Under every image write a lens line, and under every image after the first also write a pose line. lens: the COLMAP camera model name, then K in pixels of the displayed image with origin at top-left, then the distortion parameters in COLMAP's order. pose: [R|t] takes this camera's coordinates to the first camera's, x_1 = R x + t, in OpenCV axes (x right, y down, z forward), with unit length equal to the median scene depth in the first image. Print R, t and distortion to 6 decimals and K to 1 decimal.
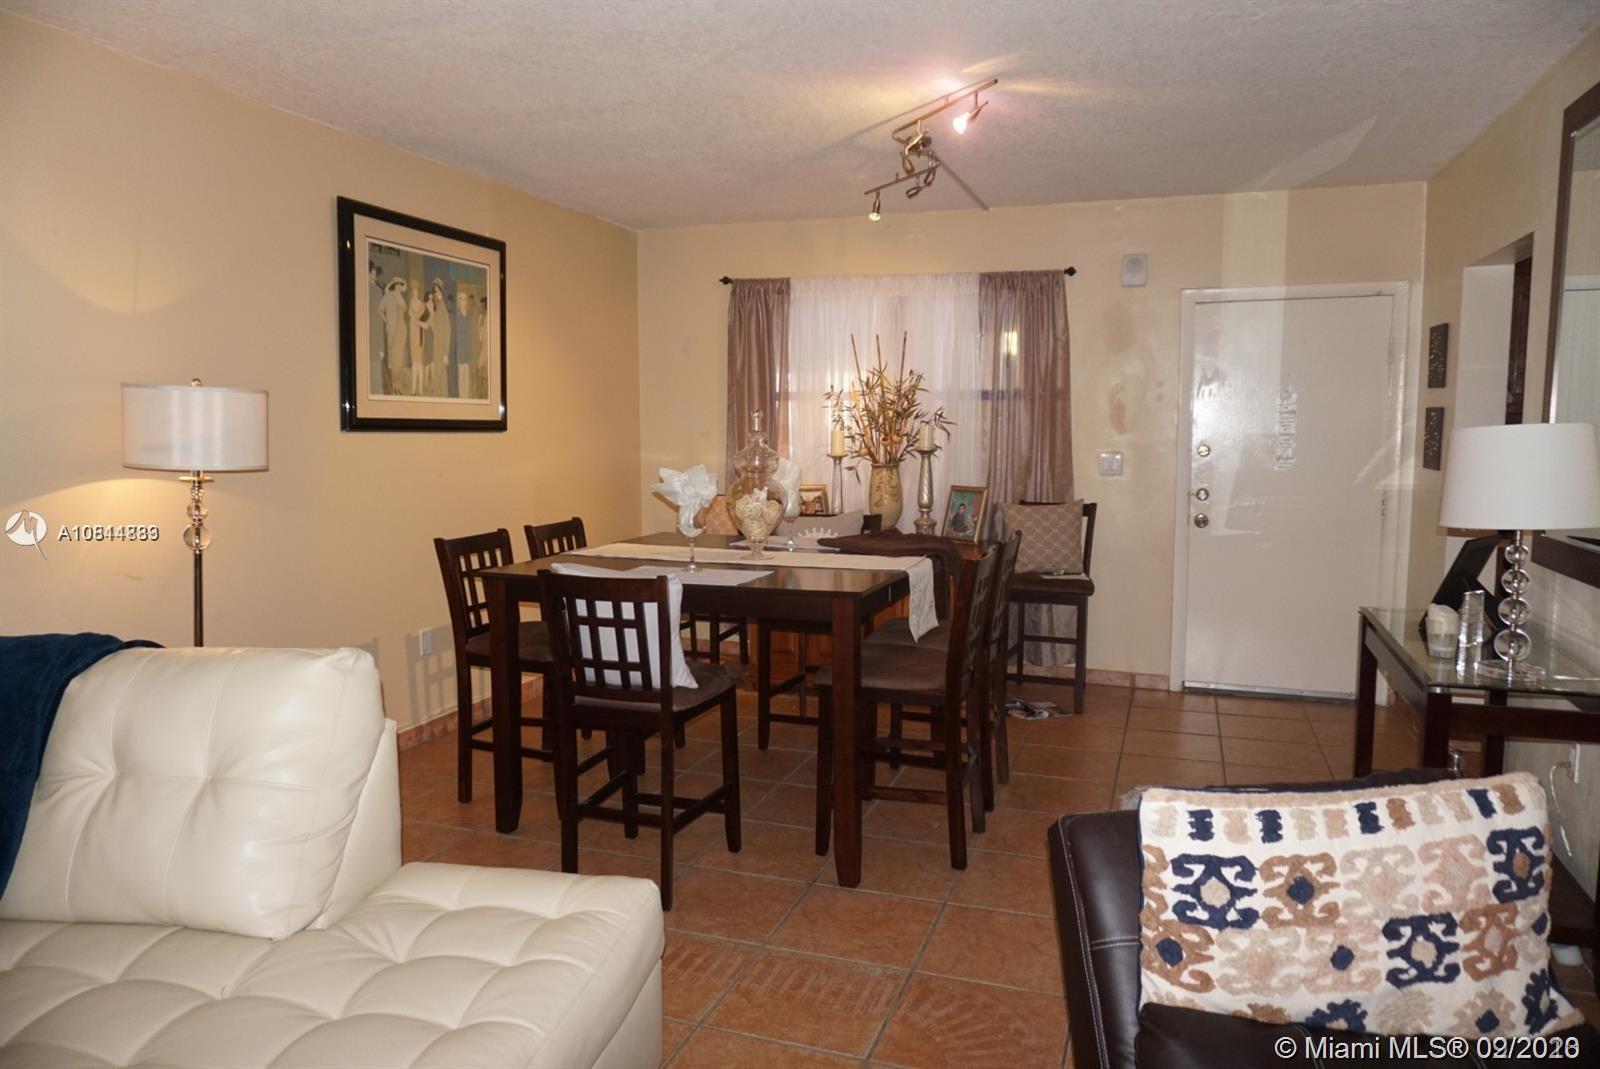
lens RADIAL K [[1083.7, 0, 831.7], [0, 1083.7, 569.3], [0, 0, 1]] dist [-0.051158, -0.002731]
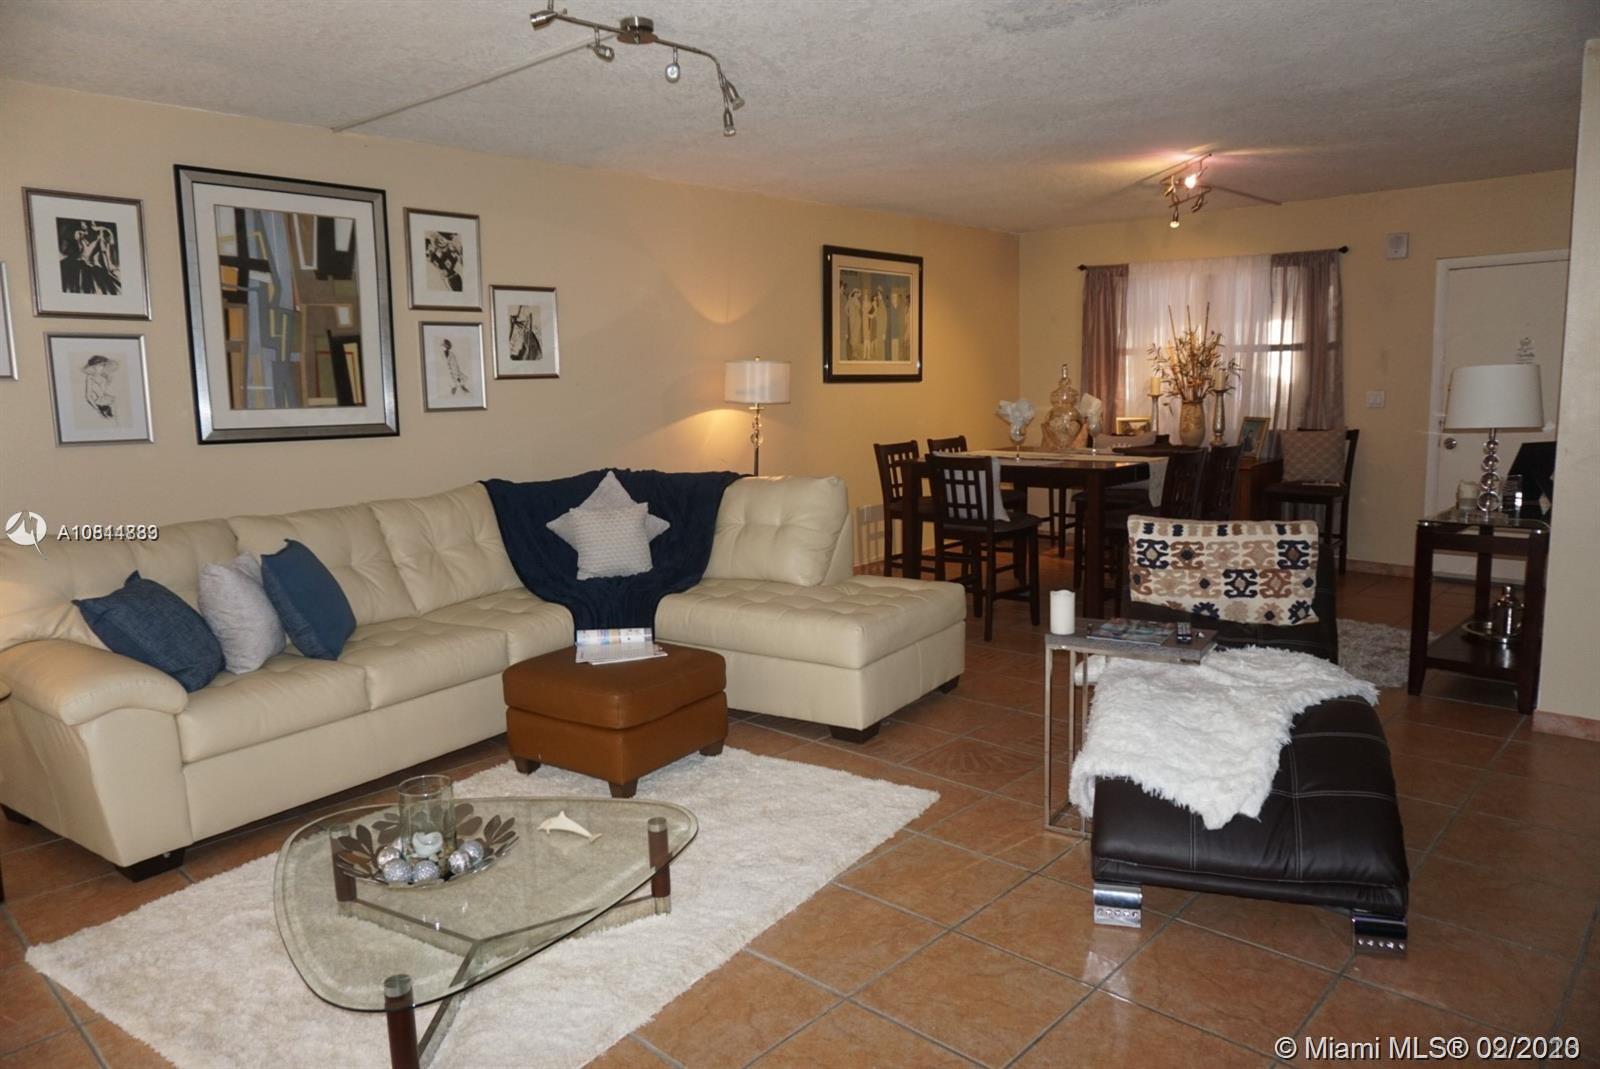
lens RADIAL K [[1047.7, 0, 851.3], [0, 1047.7, 535.1], [0, 0, 1]] dist [-0.104454, 0.047728]
pose [[0.928674, 0.030480, -0.369642, 0.233060], [-0.022857, 0.999426, 0.024986, 0.080517], [0.370191, -0.014755, 0.928838, -0.605086]]
